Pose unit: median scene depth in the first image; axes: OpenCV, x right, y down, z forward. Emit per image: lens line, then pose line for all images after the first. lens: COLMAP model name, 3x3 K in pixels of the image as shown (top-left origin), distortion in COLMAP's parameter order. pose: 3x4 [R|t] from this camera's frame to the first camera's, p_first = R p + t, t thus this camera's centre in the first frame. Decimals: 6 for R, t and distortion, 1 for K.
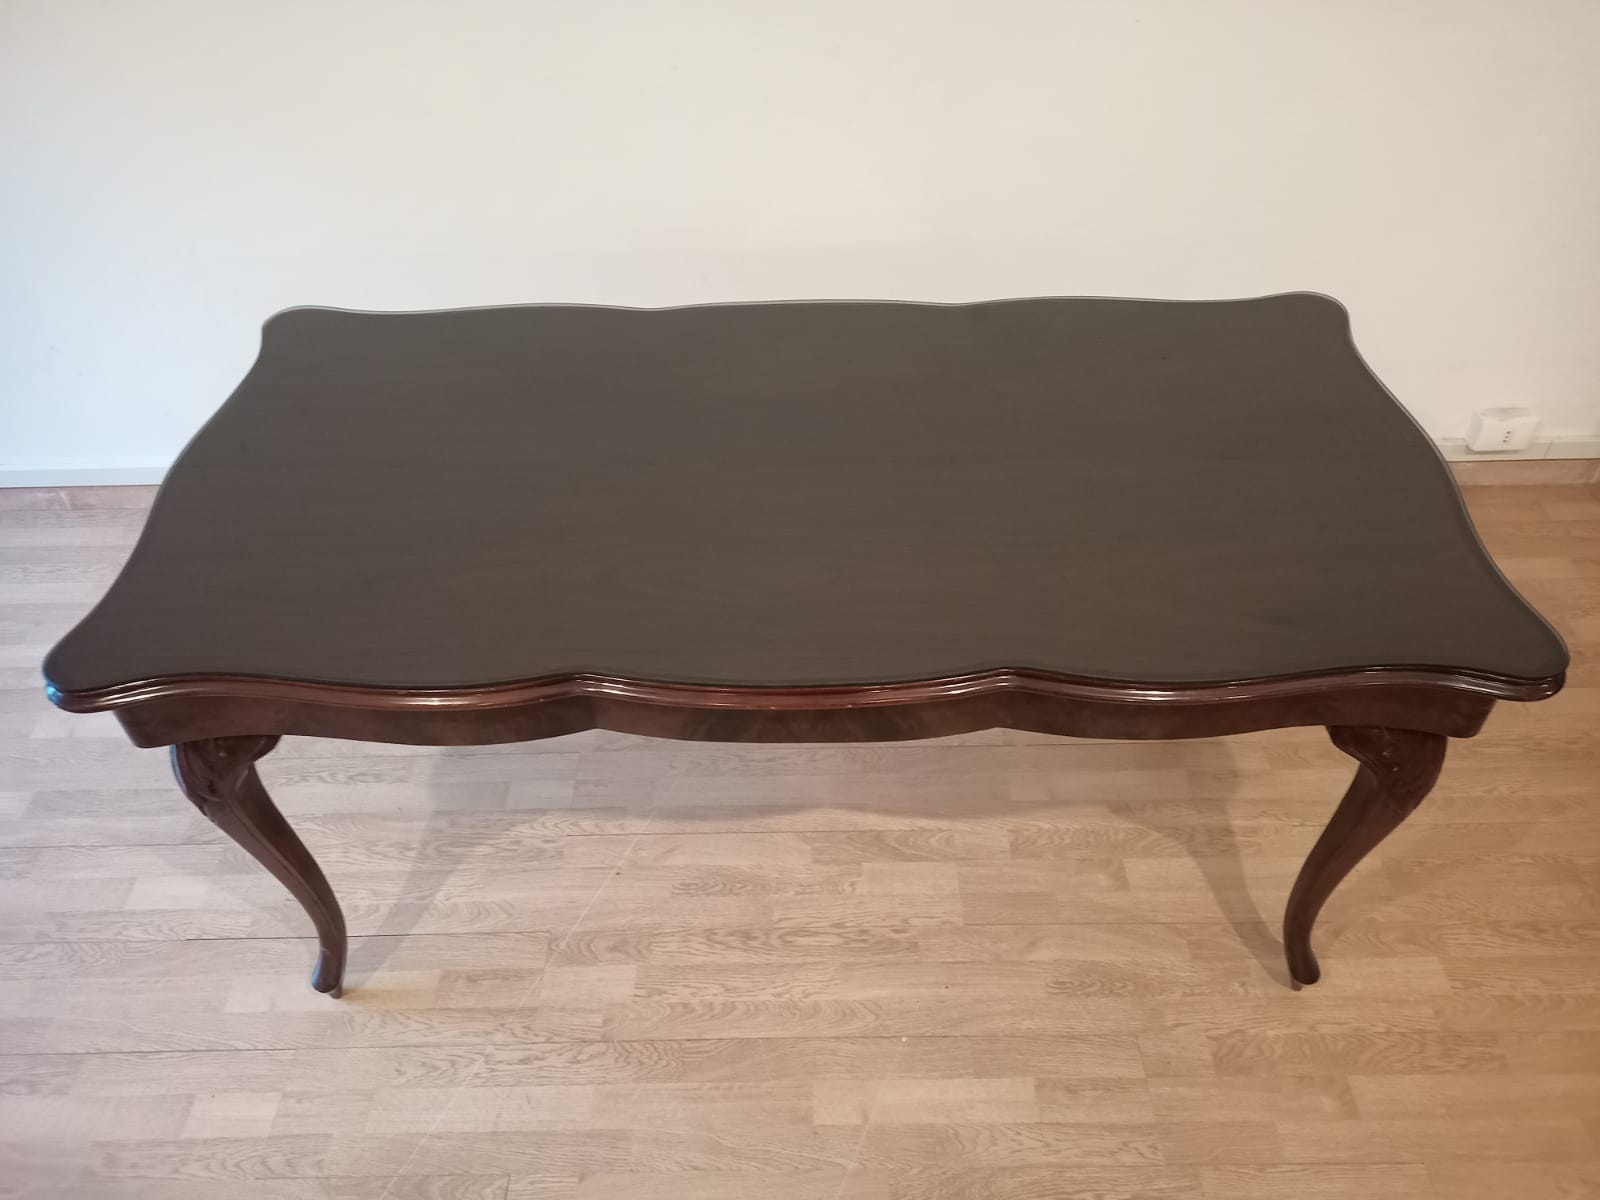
lens RADIAL K [[1185.7, 0, 798.2], [0, 1185.7, 601.4], [0, 0, 1]] dist [0.068295, -0.074304]
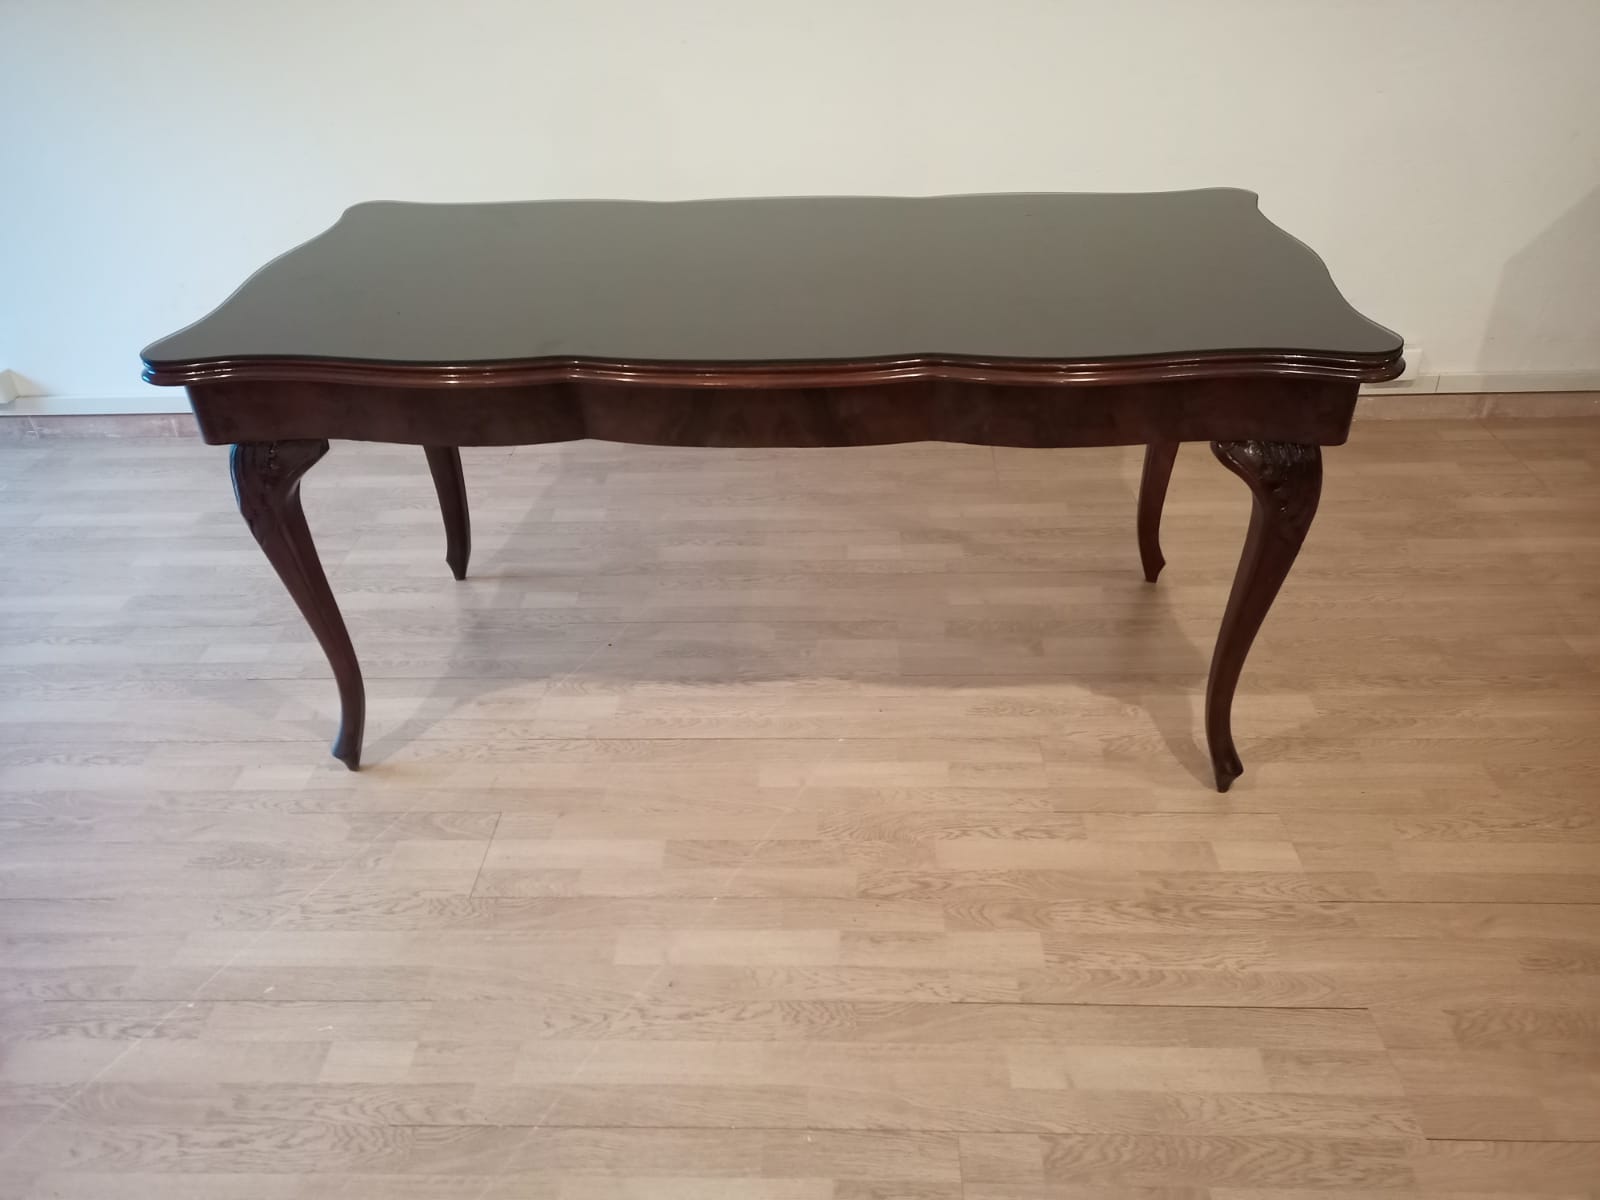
lens RADIAL K [[1185.7, 0, 795.5], [0, 1185.7, 607.3], [0, 0, 1]] dist [0.068295, -0.074304]
pose [[0.998916, 0.012298, -0.044906, 0.093351], [-0.020069, 0.984014, -0.176955, 0.437764], [0.042012, 0.177664, 0.983194, -0.171914]]
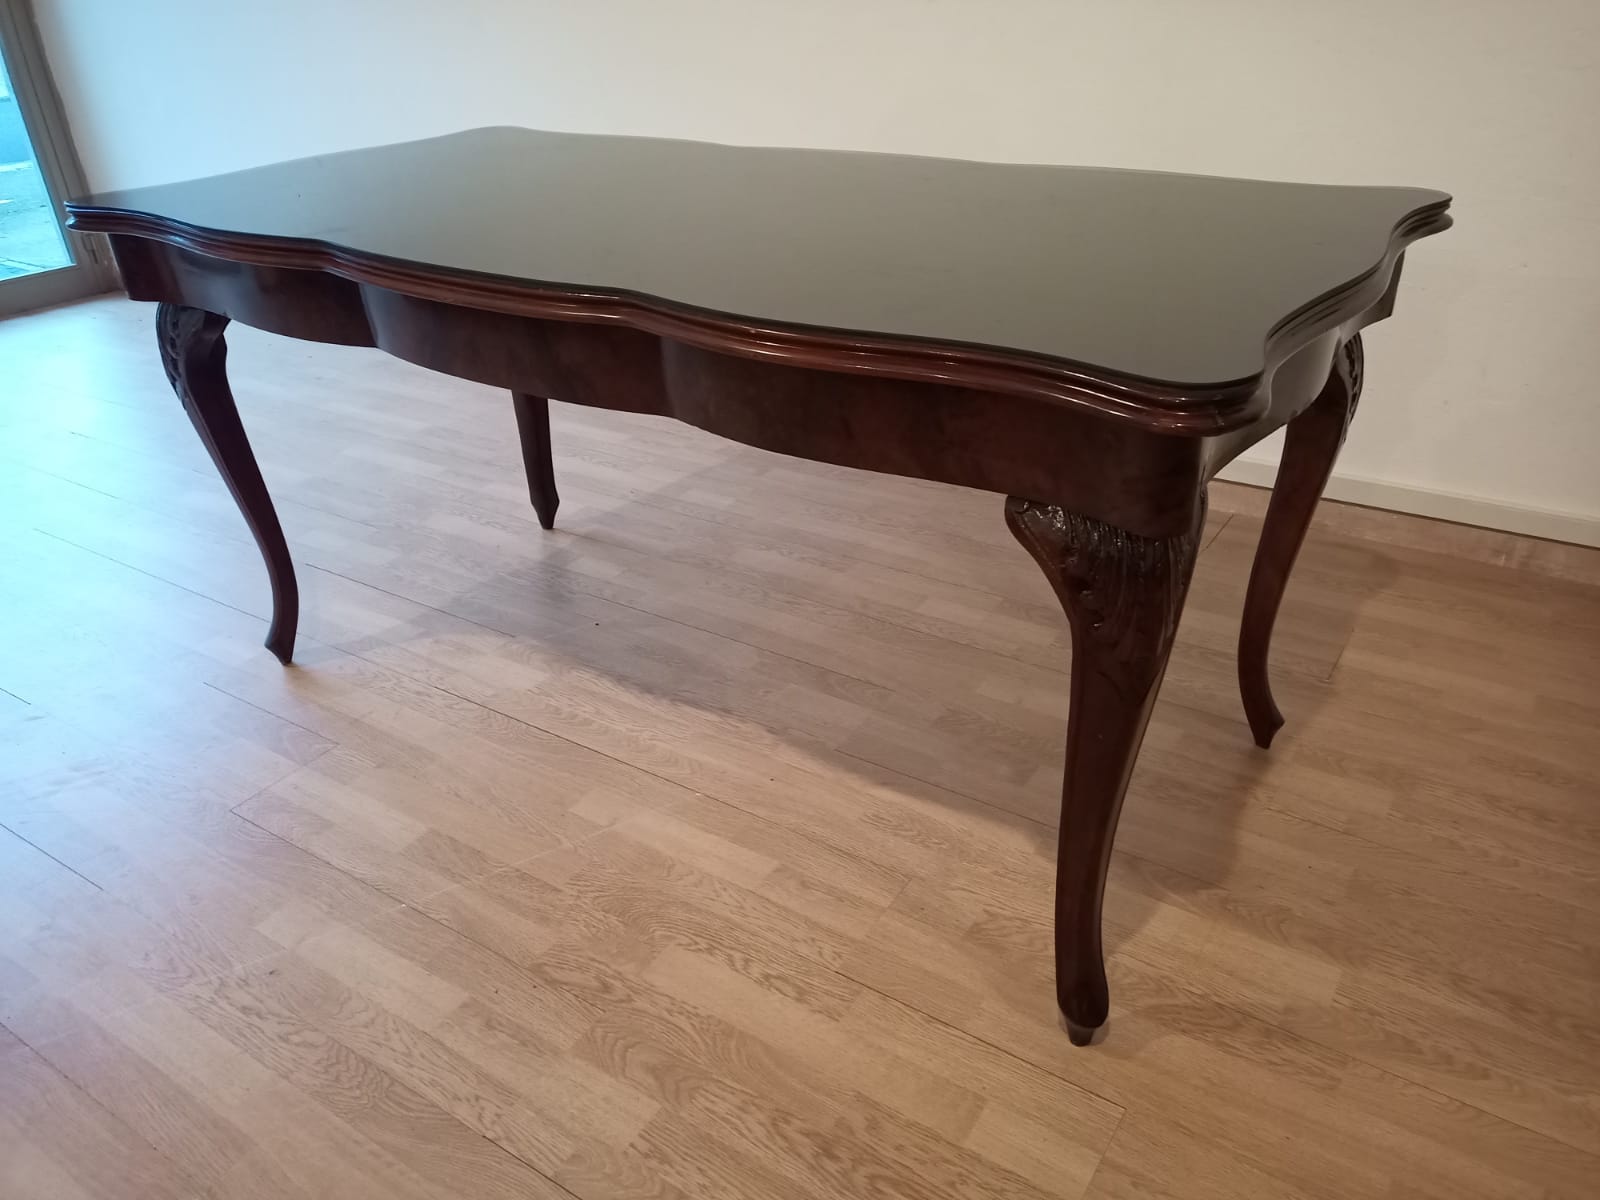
lens RADIAL K [[1185.7, 0, 794.7], [0, 1185.7, 605.0], [0, 0, 1]] dist [0.068295, -0.074304]
pose [[0.830975, 0.260213, -0.491700, 0.572475], [-0.364880, 0.922124, -0.128650, 0.315040], [0.419932, 0.286317, 0.861208, 0.162994]]
